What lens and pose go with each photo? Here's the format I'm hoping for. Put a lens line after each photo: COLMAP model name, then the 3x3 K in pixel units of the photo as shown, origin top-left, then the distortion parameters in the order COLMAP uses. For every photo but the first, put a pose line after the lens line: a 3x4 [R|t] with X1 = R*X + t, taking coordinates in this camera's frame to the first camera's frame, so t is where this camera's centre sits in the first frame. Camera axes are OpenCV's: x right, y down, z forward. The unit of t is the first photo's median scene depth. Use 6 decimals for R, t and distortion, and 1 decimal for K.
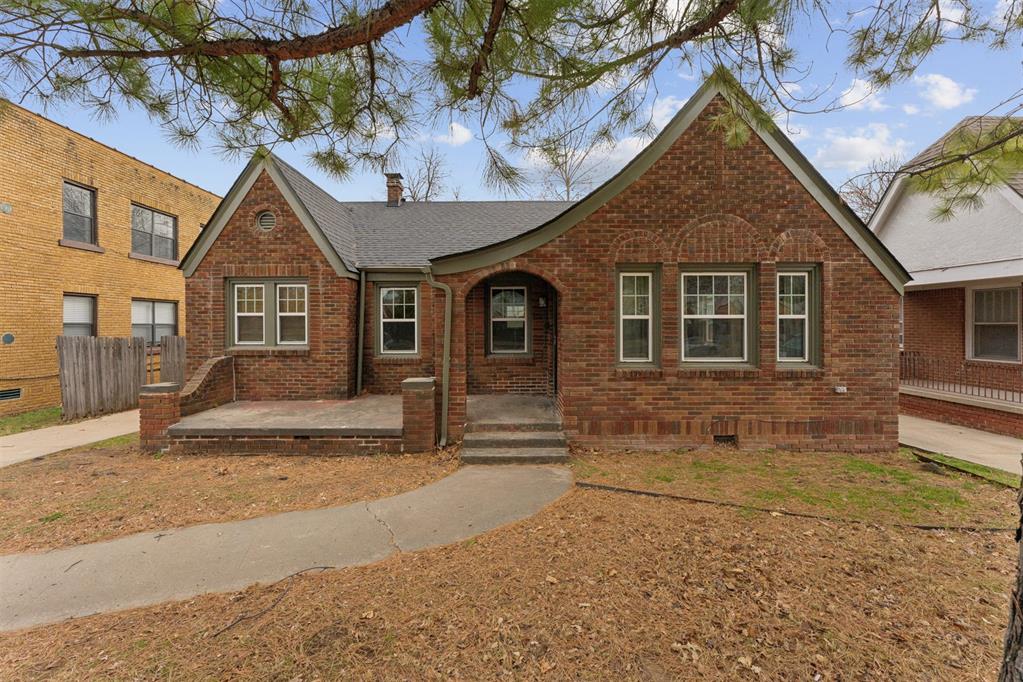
lens RADIAL K [[412.5, 0, 506.4], [0, 412.5, 327.1], [0, 0, 1]] dist [-0.000466, 0.000075]
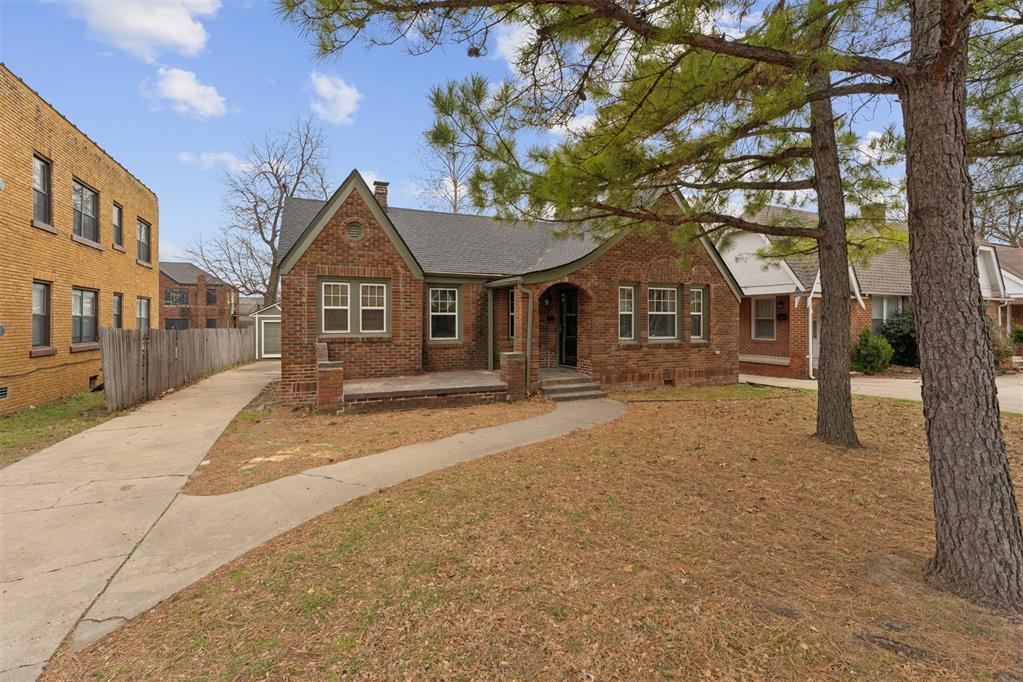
lens RADIAL K [[468.6, 0, 509.6], [0, 468.6, 323.6], [0, 0, 1]] dist [-0.001436, -0.000180]
pose [[0.912009, -0.000202, 0.410171, -0.909575], [0.000802, 0.999999, -0.001290, 0.021813], [-0.410171, 0.001505, 0.912008, -0.549872]]
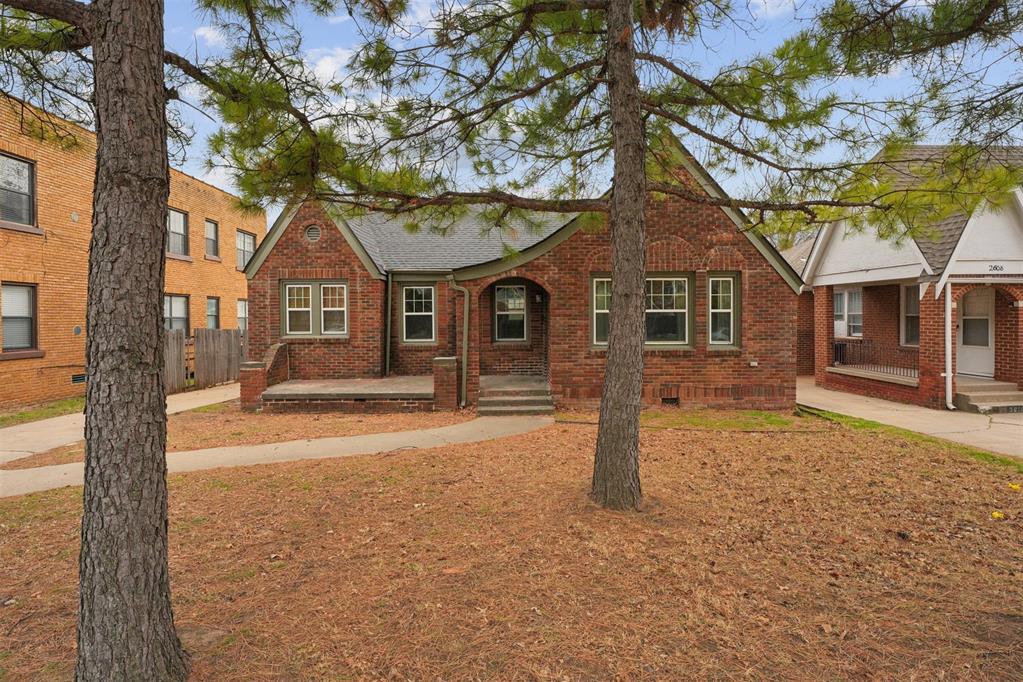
lens RADIAL K [[527.0, 0, 514.2], [0, 527.0, 326.2], [0, 0, 1]] dist [0.000445, -0.000151]
pose [[0.999903, -0.003125, 0.013595, -0.007344], [0.002956, 0.999918, 0.012431, 0.002056], [-0.013633, -0.012390, 0.999830, -0.721323]]
